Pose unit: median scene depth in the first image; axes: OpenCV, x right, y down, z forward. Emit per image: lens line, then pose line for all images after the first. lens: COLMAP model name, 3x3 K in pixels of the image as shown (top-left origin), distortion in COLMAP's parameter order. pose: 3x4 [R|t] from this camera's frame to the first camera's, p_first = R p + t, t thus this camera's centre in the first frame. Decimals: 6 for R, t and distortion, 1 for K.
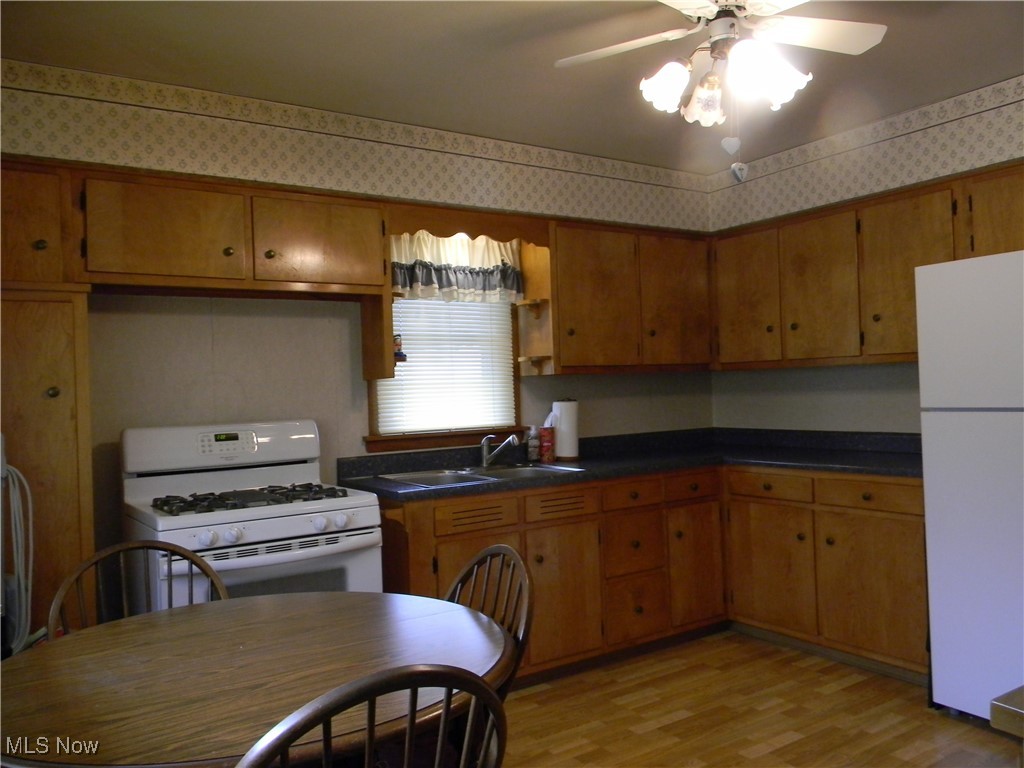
lens RADIAL K [[812.2, 0, 521.3], [0, 812.2, 394.3], [0, 0, 1]] dist [0.012574, -0.016439]
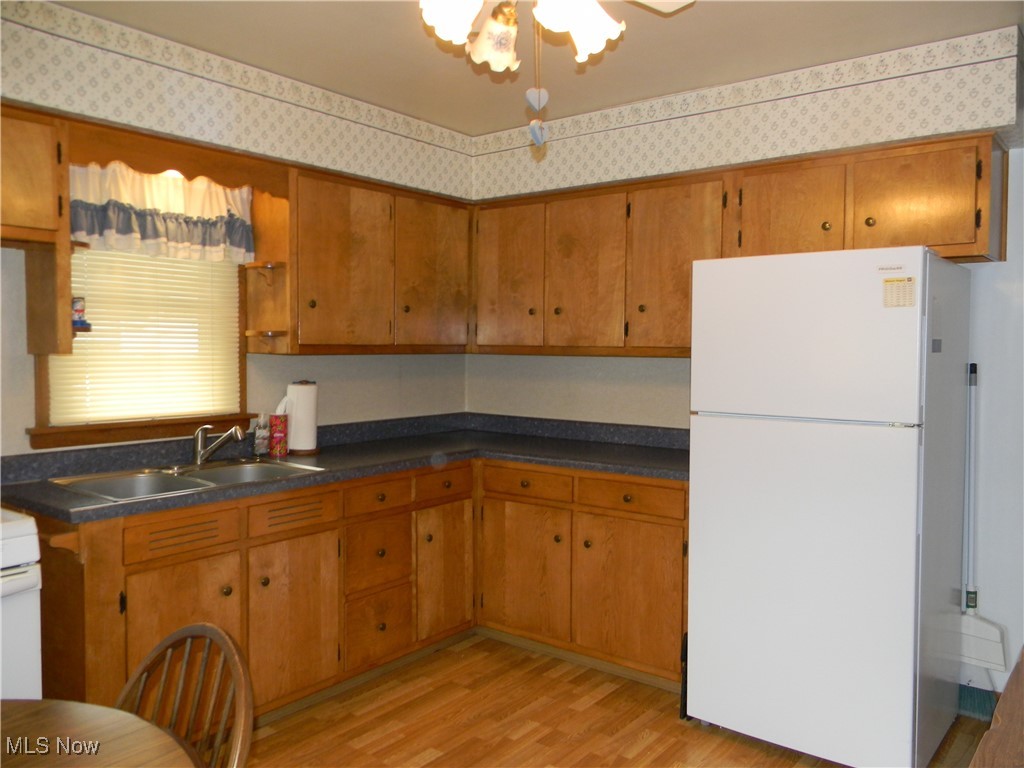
lens RADIAL K [[812.2, 0, 506.6], [0, 812.2, 385.9], [0, 0, 1]] dist [0.012574, -0.016439]
pose [[0.953197, 0.028249, 0.301028, 0.002072], [-0.039667, 0.998704, 0.031884, -0.029021], [-0.299738, -0.042333, 0.953082, 0.146168]]
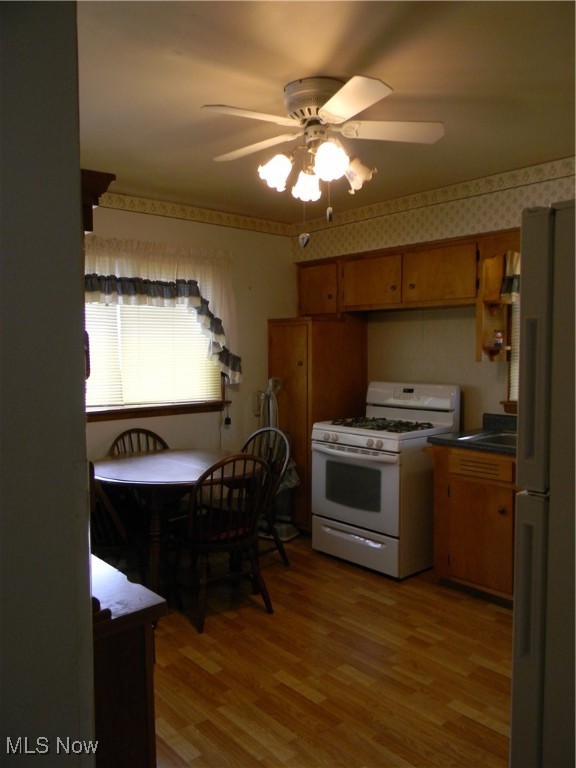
lens RADIAL K [[609.2, 0, 286.9], [0, 609.2, 388.4], [0, 0, 1]] dist [0.012574, -0.016439]
pose [[0.128766, 0.094798, -0.987133, 0.803932], [-0.010049, 0.995494, 0.094290, -0.065821], [0.991624, -0.002221, 0.129139, 0.489895]]
